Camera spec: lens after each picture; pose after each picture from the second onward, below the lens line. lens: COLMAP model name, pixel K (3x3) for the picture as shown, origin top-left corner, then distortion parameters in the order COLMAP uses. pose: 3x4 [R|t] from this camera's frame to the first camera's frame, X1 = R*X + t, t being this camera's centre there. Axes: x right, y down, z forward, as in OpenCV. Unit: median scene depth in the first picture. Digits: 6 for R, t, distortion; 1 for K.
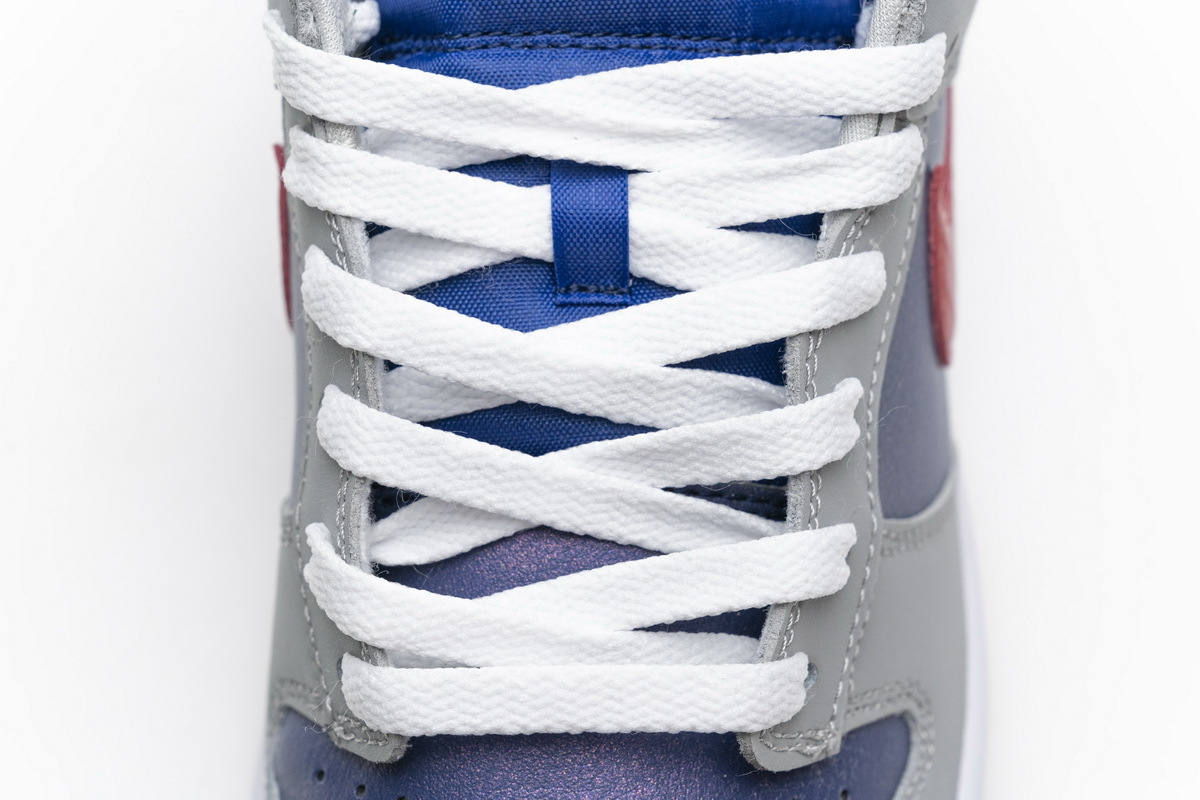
lens RADIAL K [[2337.1, 0, 598.7], [0, 2337.1, 399.9], [0, 0, 1]] dist [-0.017722, 0.000000]
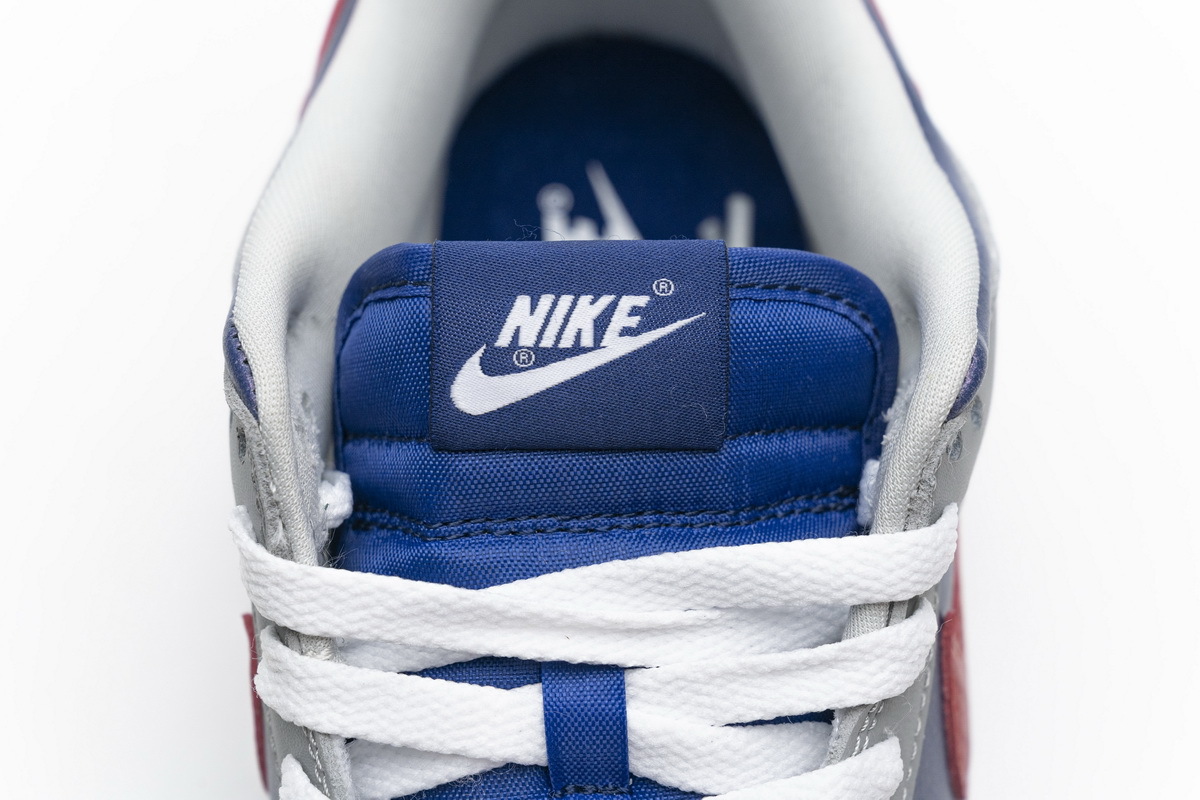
lens RADIAL K [[2337.1, 0, 599.4], [0, 2337.1, 399.6], [0, 0, 1]] dist [-0.017722, 0.000000]
pose [[0.999325, -0.033728, 0.014533, -0.007447], [0.034044, 0.999175, -0.022142, -0.186243], [-0.013775, 0.022622, 0.999649, 0.063253]]
